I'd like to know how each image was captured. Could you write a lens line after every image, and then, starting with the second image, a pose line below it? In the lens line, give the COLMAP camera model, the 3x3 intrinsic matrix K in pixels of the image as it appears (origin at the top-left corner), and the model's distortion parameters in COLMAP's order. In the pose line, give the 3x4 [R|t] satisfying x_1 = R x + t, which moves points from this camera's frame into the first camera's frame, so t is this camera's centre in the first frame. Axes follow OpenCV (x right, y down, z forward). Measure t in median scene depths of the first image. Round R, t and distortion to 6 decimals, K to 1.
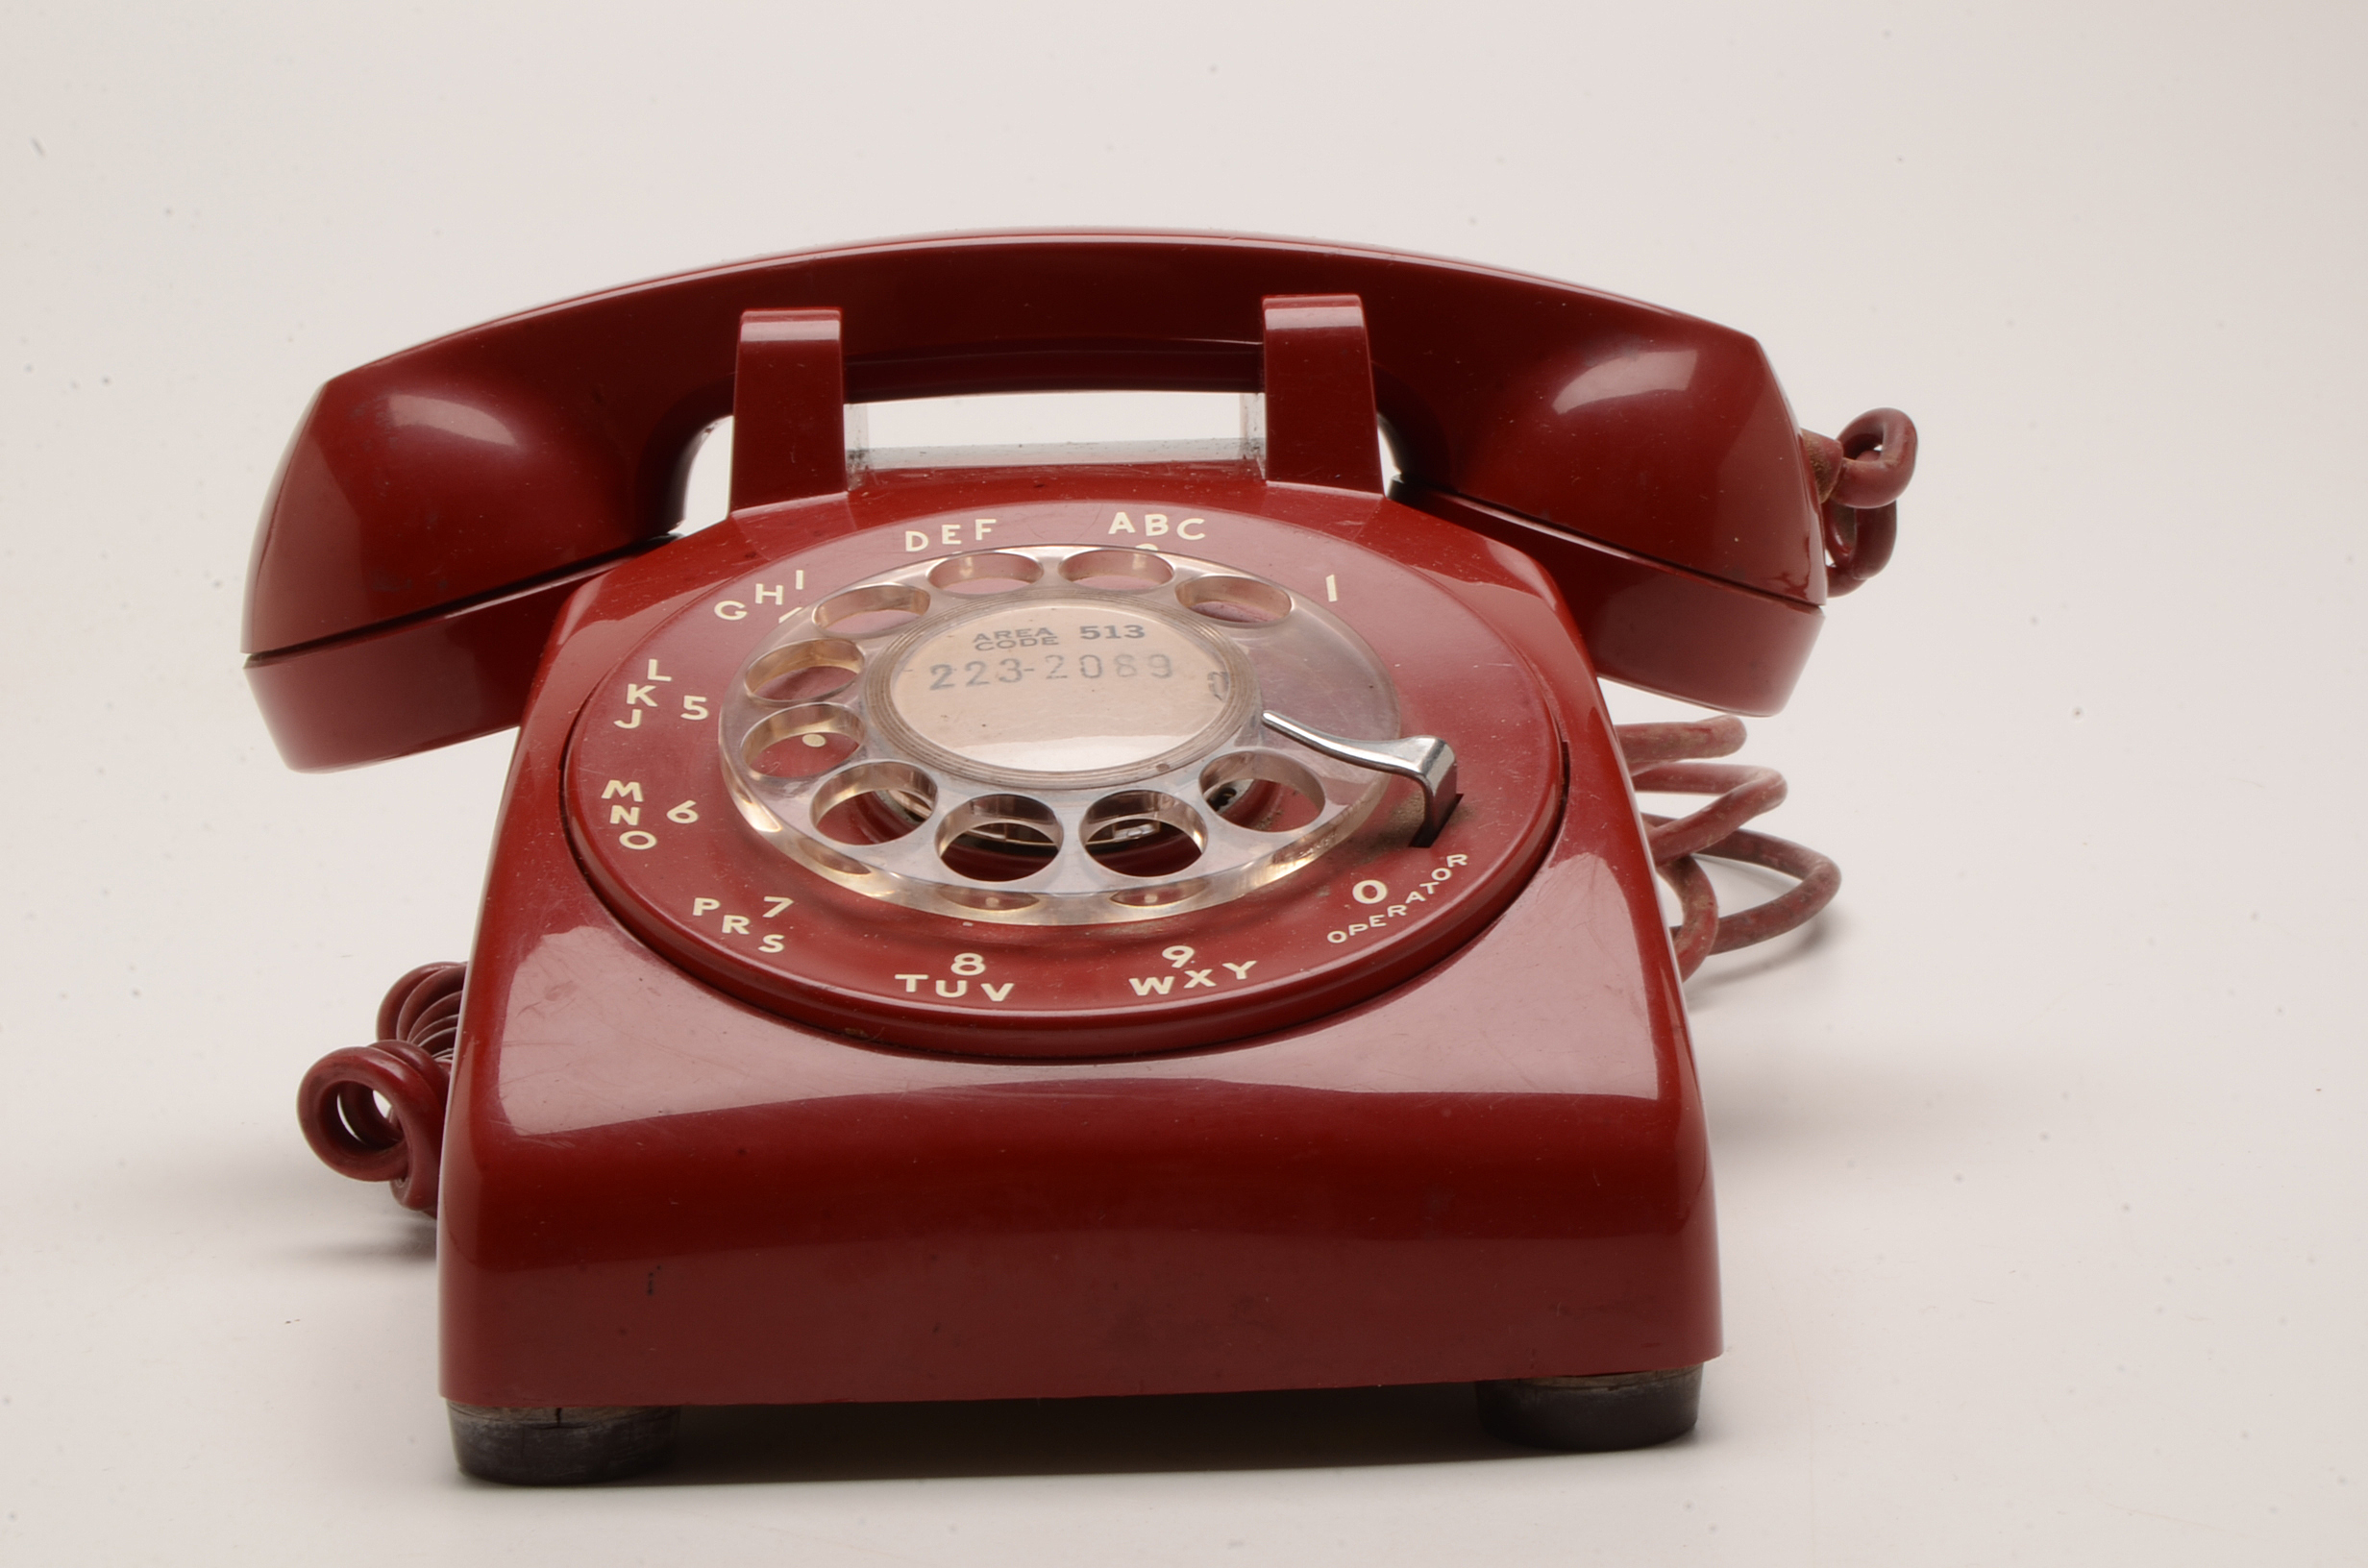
lens RADIAL K [[4254.9, 0, 1184.4], [0, 4254.9, 781.5], [0, 0, 1]] dist [0.046336, 0.000000]
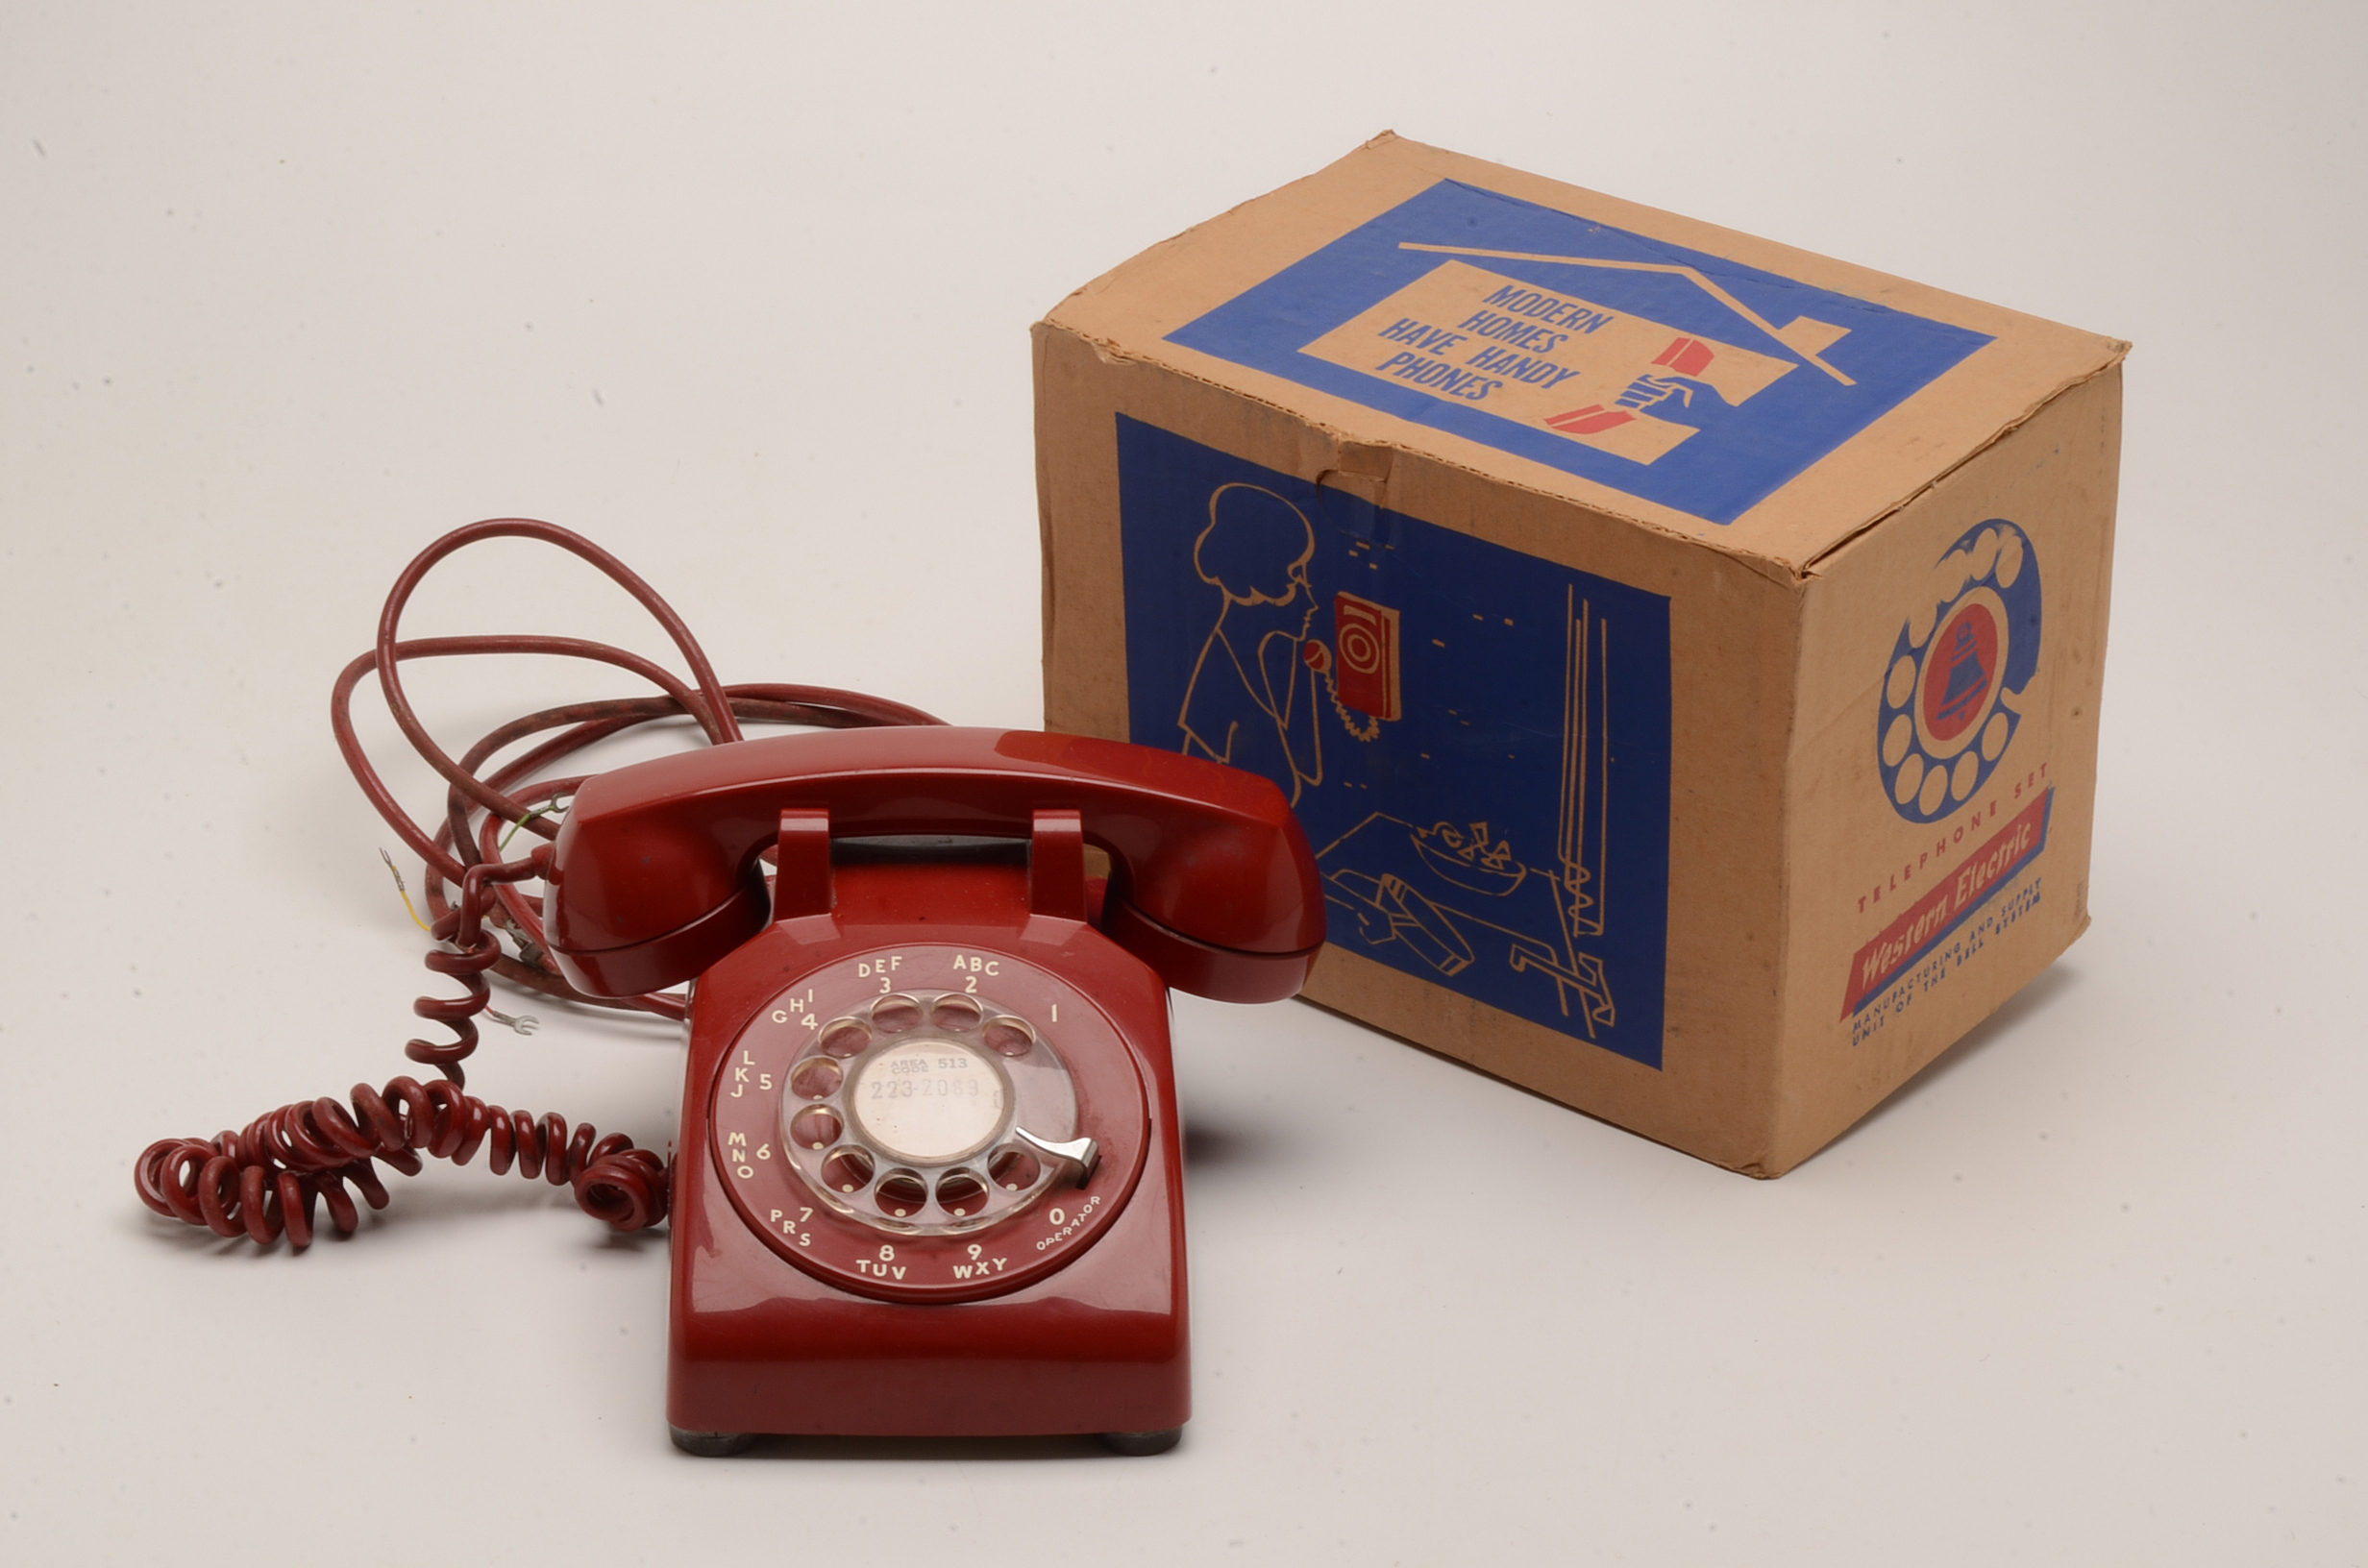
lens RADIAL K [[4988.8, 0, 1182.7], [0, 4988.8, 780.1], [0, 0, 1]] dist [0.170621, 0.000000]
pose [[0.998481, 0.040825, 0.037012, 0.000627], [-0.049924, 0.954517, 0.293949, -0.998088], [-0.023328, -0.295350, 0.955104, -1.542028]]
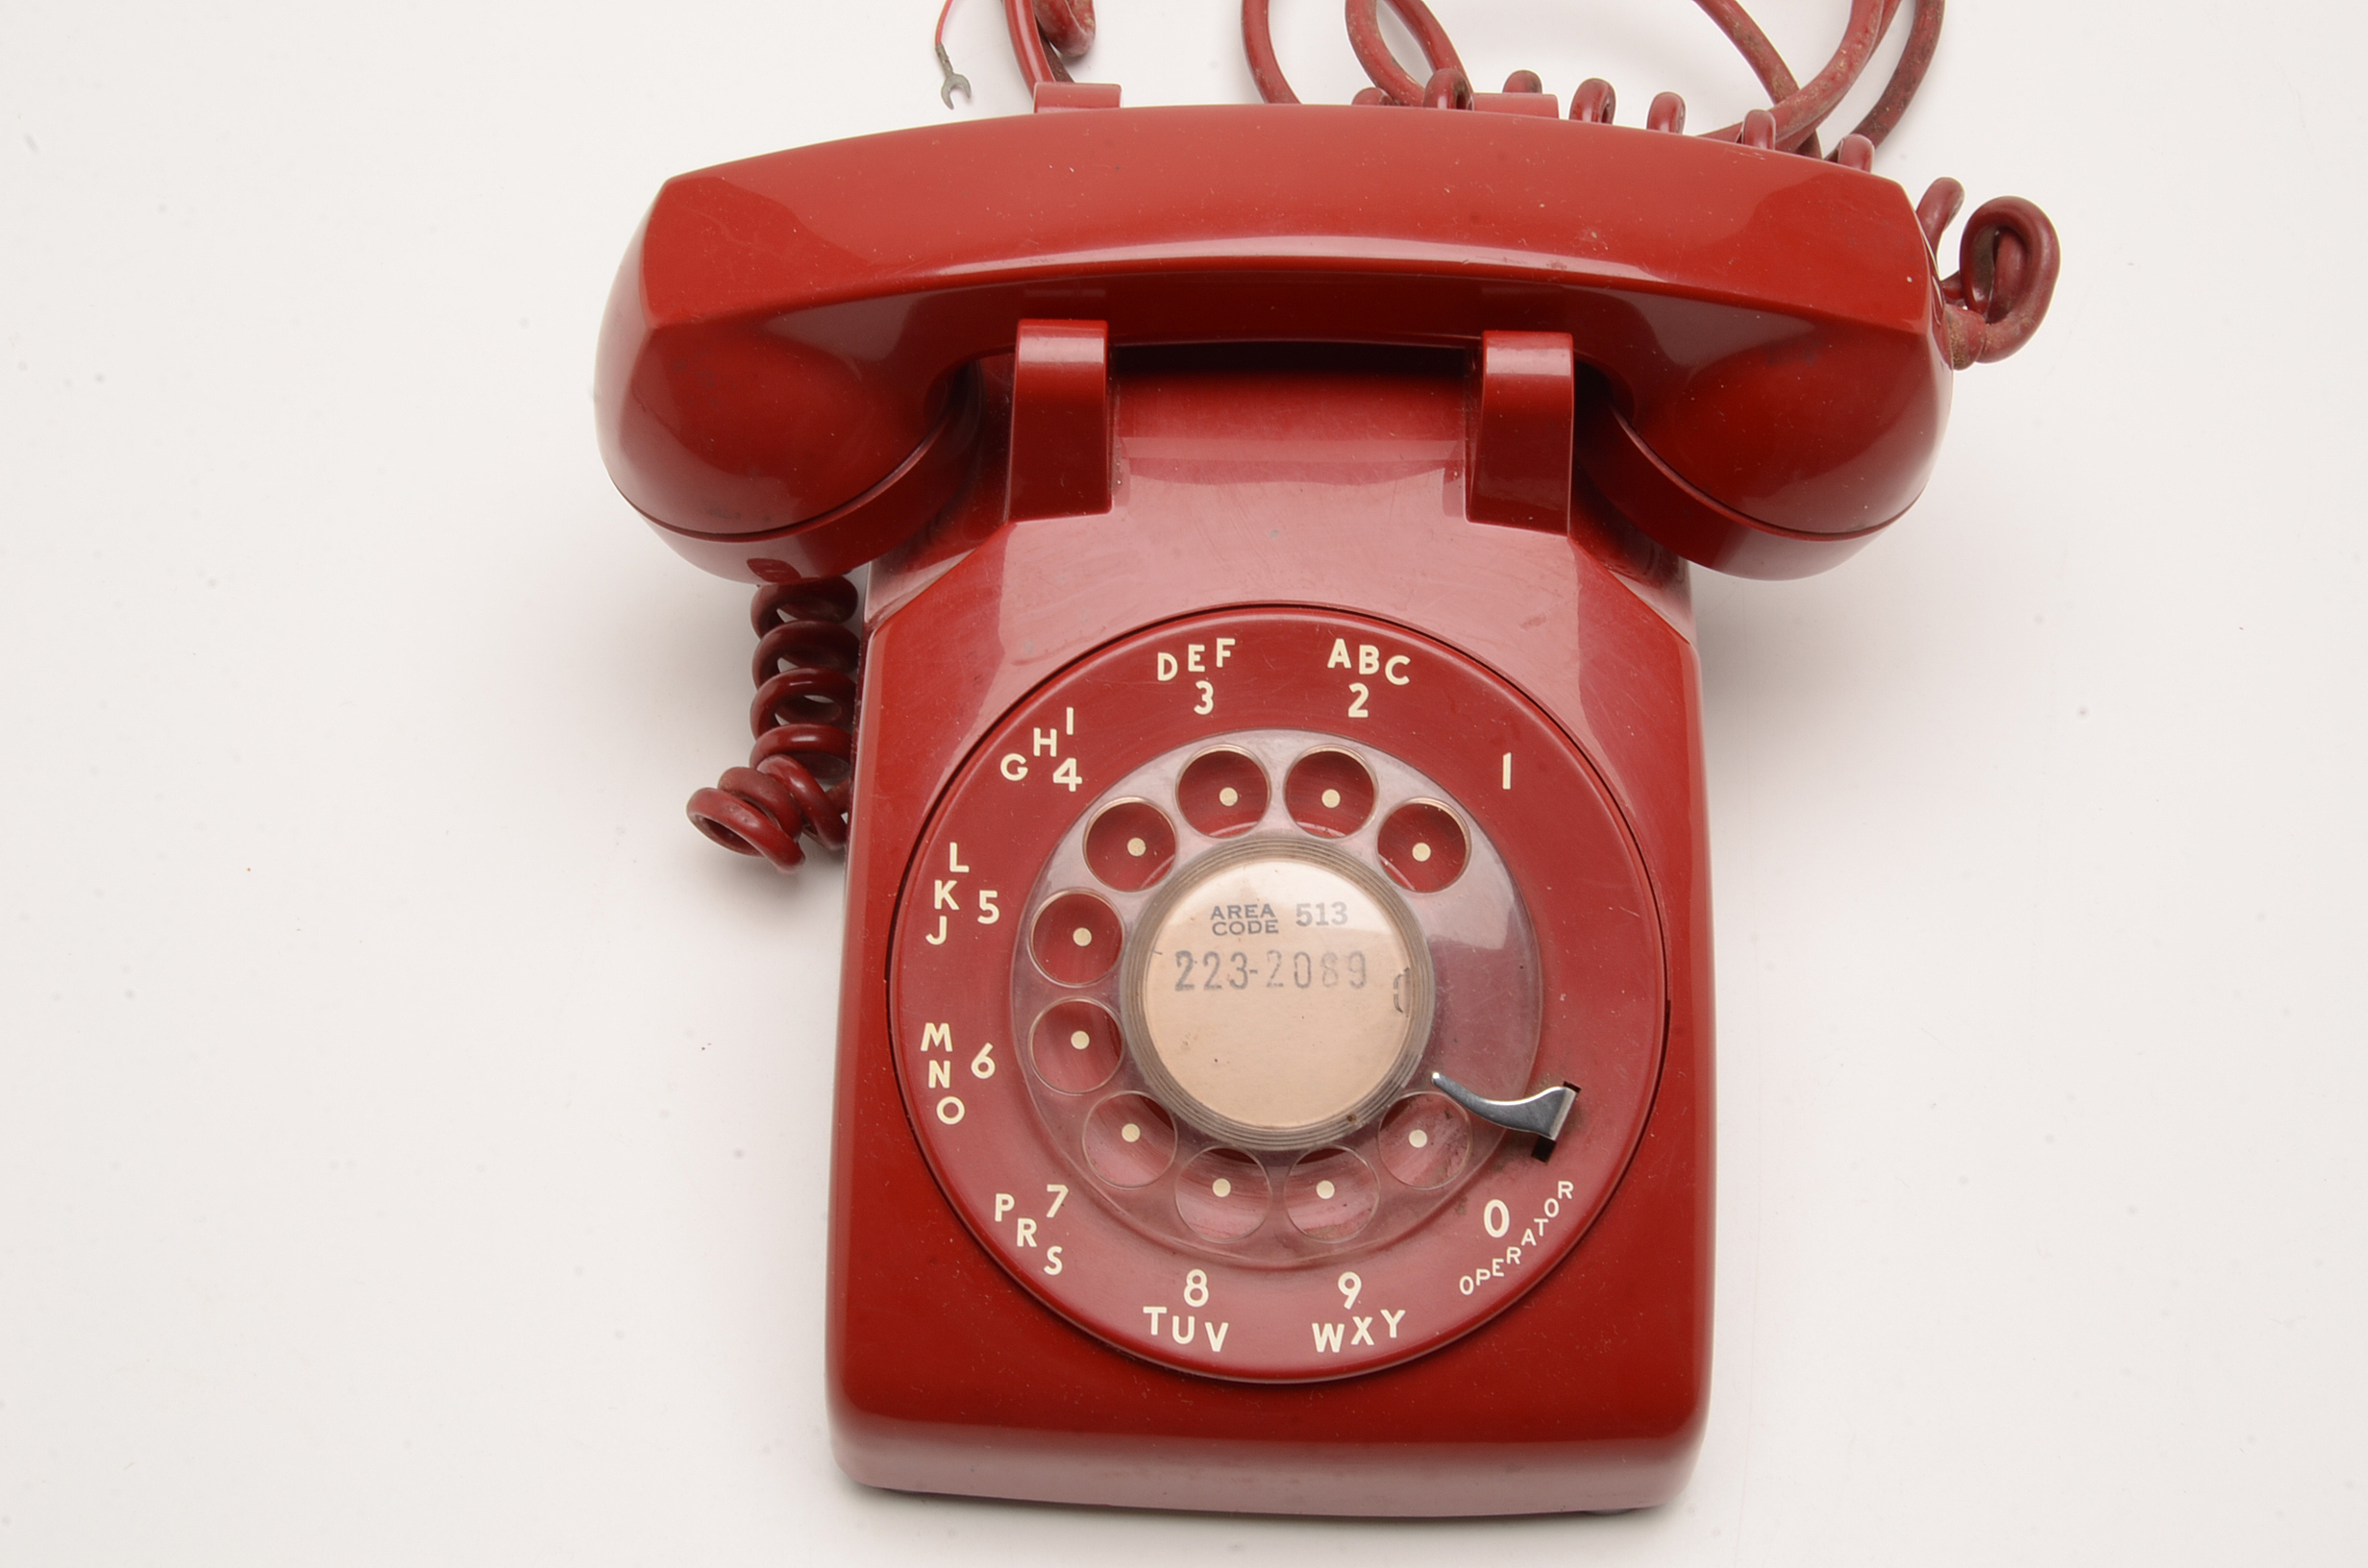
lens RADIAL K [[3148.3, 0, 1200.9], [0, 3148.3, 780.8], [0, 0, 1]] dist [-0.095586, 0.000000]
pose [[0.997835, 0.065764, 0.000488, -0.057442], [-0.041114, 0.618000, 0.785102, -0.810740], [0.051330, -0.783423, 0.619366, 0.475118]]
